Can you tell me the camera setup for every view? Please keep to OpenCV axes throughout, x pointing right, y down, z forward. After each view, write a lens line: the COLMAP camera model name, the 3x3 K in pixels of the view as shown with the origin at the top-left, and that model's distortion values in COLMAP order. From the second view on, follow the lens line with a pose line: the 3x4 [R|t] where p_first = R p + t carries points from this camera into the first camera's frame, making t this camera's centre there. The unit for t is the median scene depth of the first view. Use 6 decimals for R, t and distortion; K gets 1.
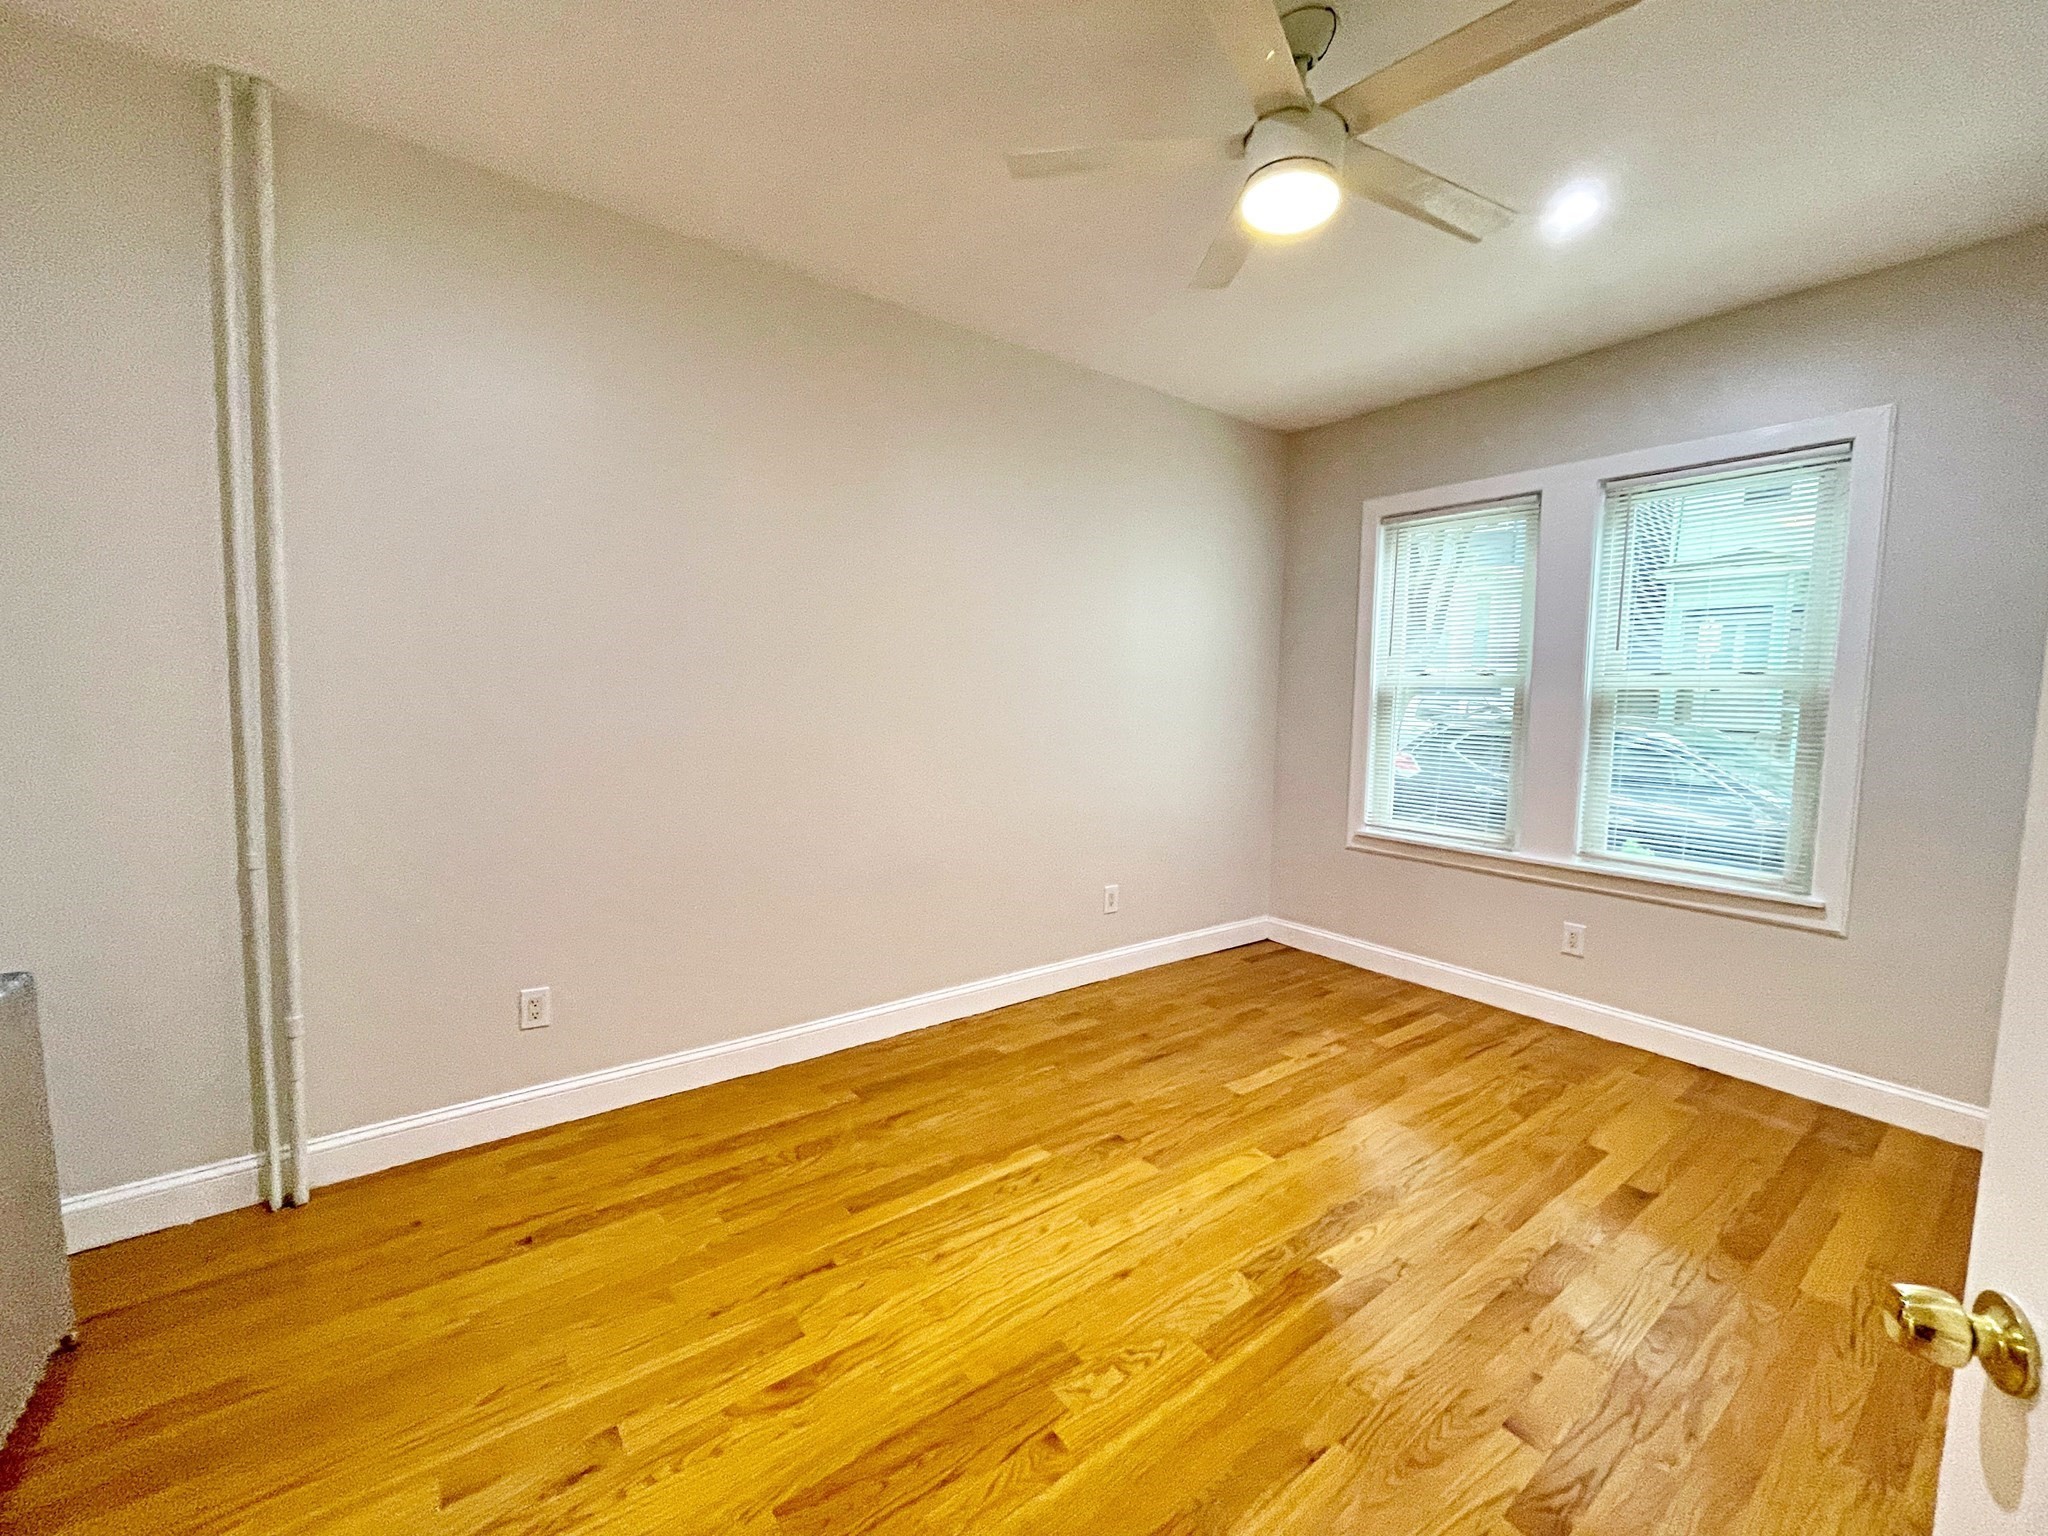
lens RADIAL K [[833.2, 0, 1031.4], [0, 833.2, 765.4], [0, 0, 1]] dist [0.000265, 0.000156]
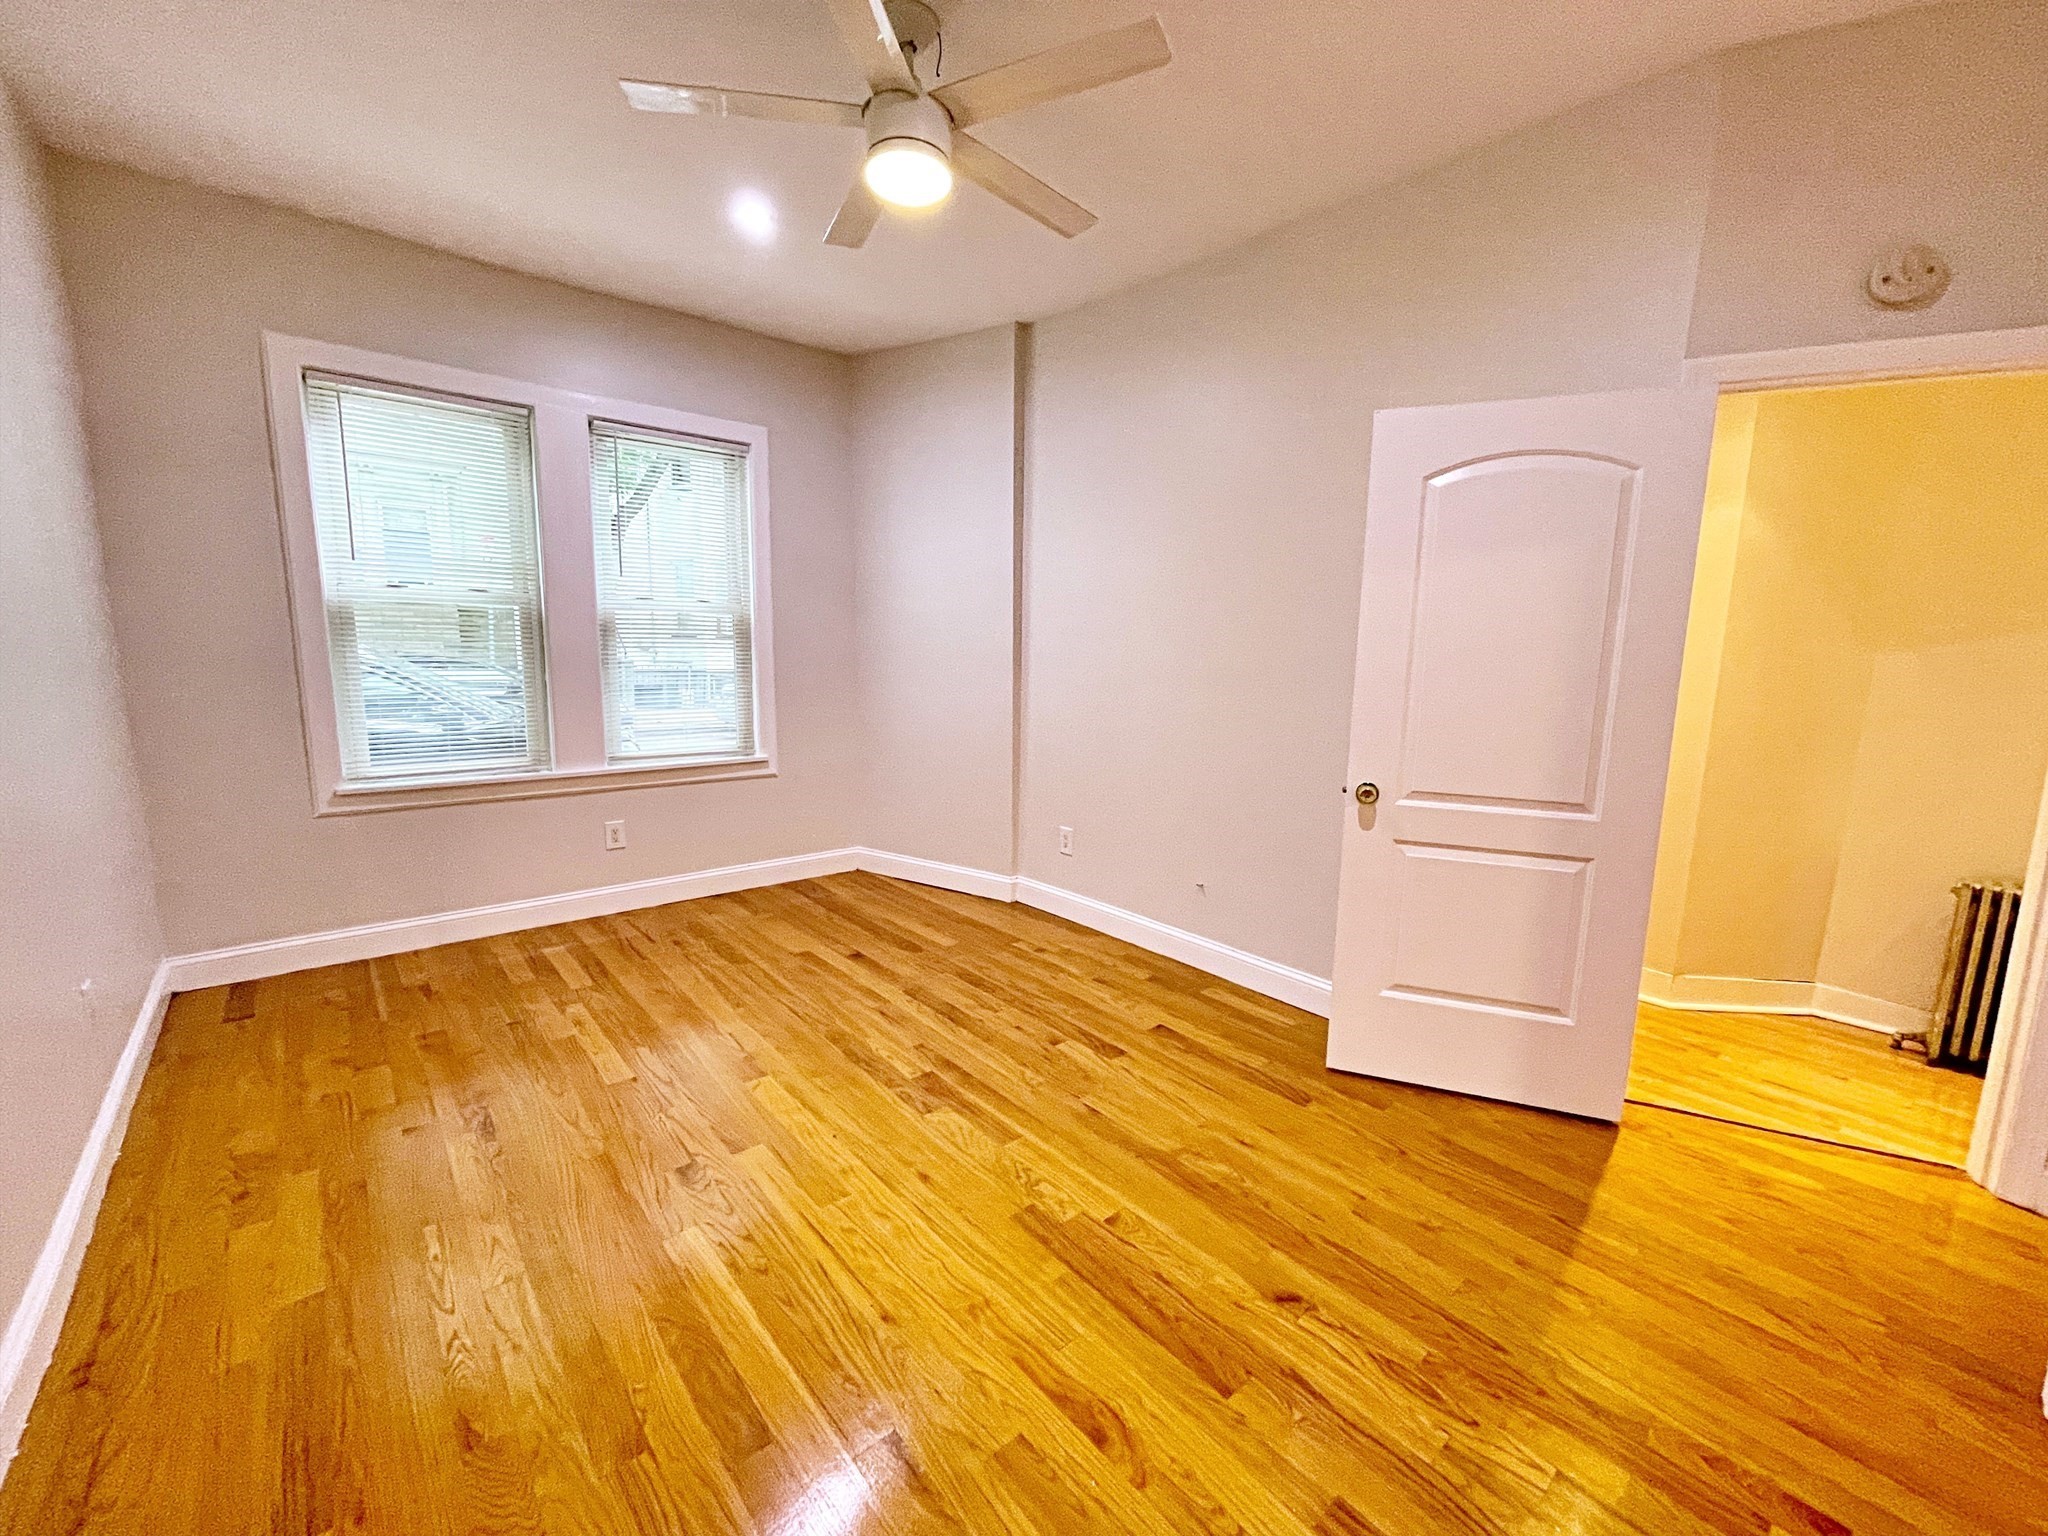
lens RADIAL K [[833.2, 0, 1031.4], [0, 833.2, 765.4], [0, 0, 1]] dist [0.000265, 0.000156]
pose [[-0.061642, -0.173391, 0.982922, -0.574724], [0.059550, 0.982402, 0.177033, -0.059818], [-0.996320, 0.069445, -0.050232, 0.590317]]
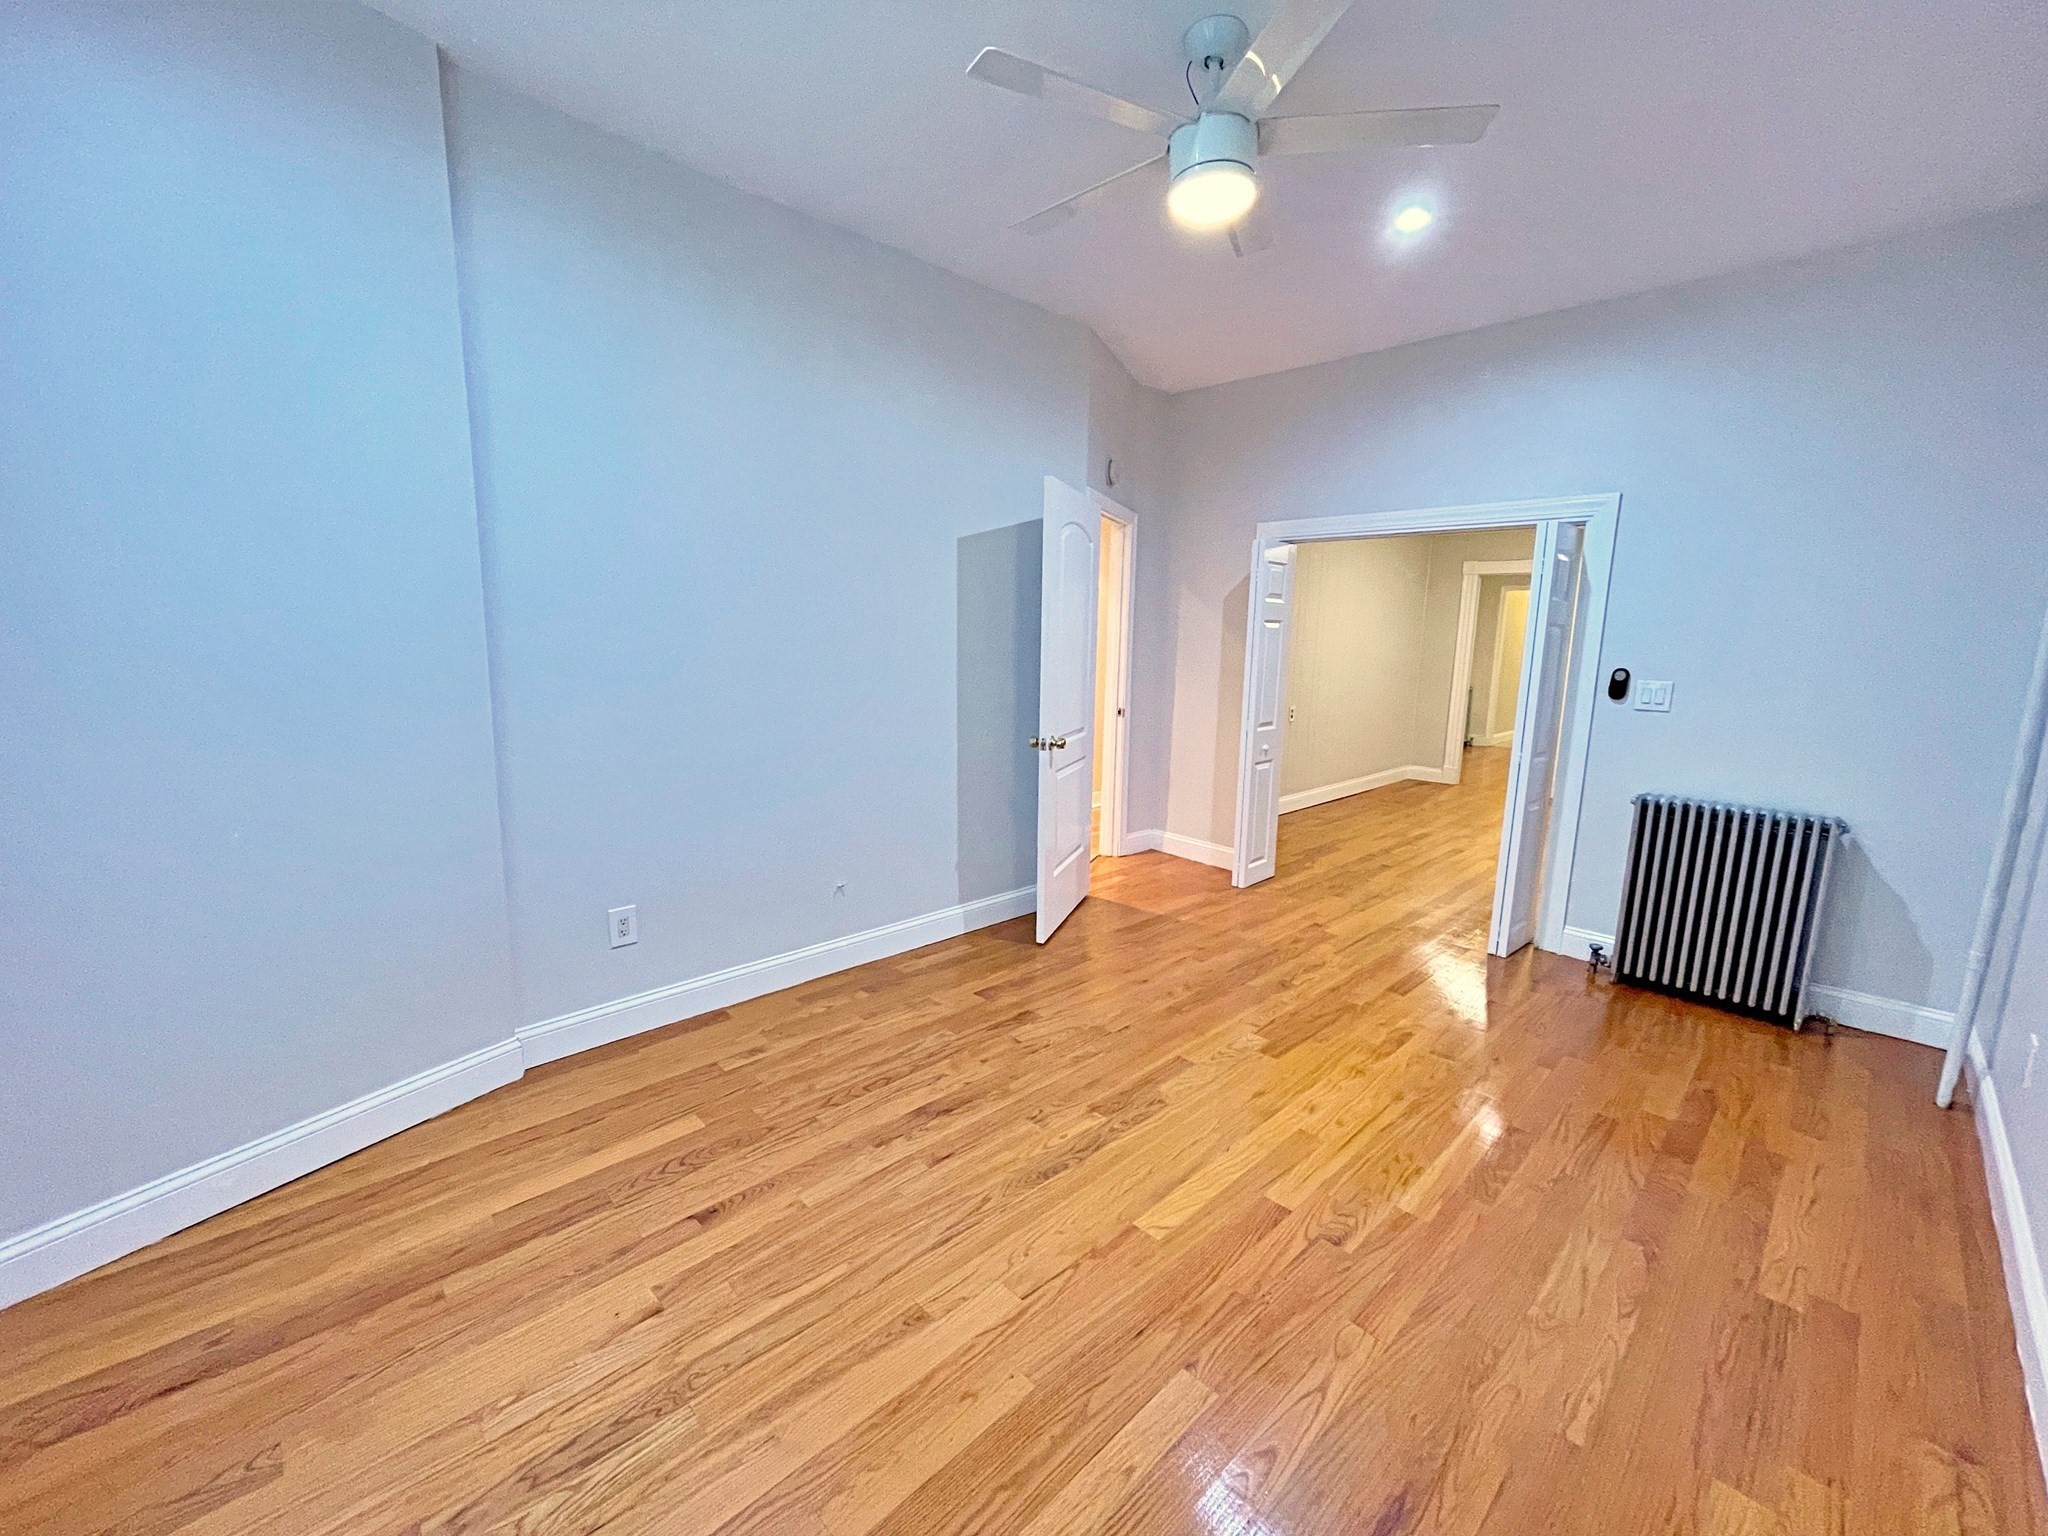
lens RADIAL K [[833.2, 0, 1031.4], [0, 833.2, 765.4], [0, 0, 1]] dist [0.000265, 0.000156]
pose [[-0.991392, -0.025083, -0.128499, 0.423796], [-0.054590, 0.971285, 0.231574, -0.110812], [0.119000, 0.236595, -0.964293, 1.395380]]
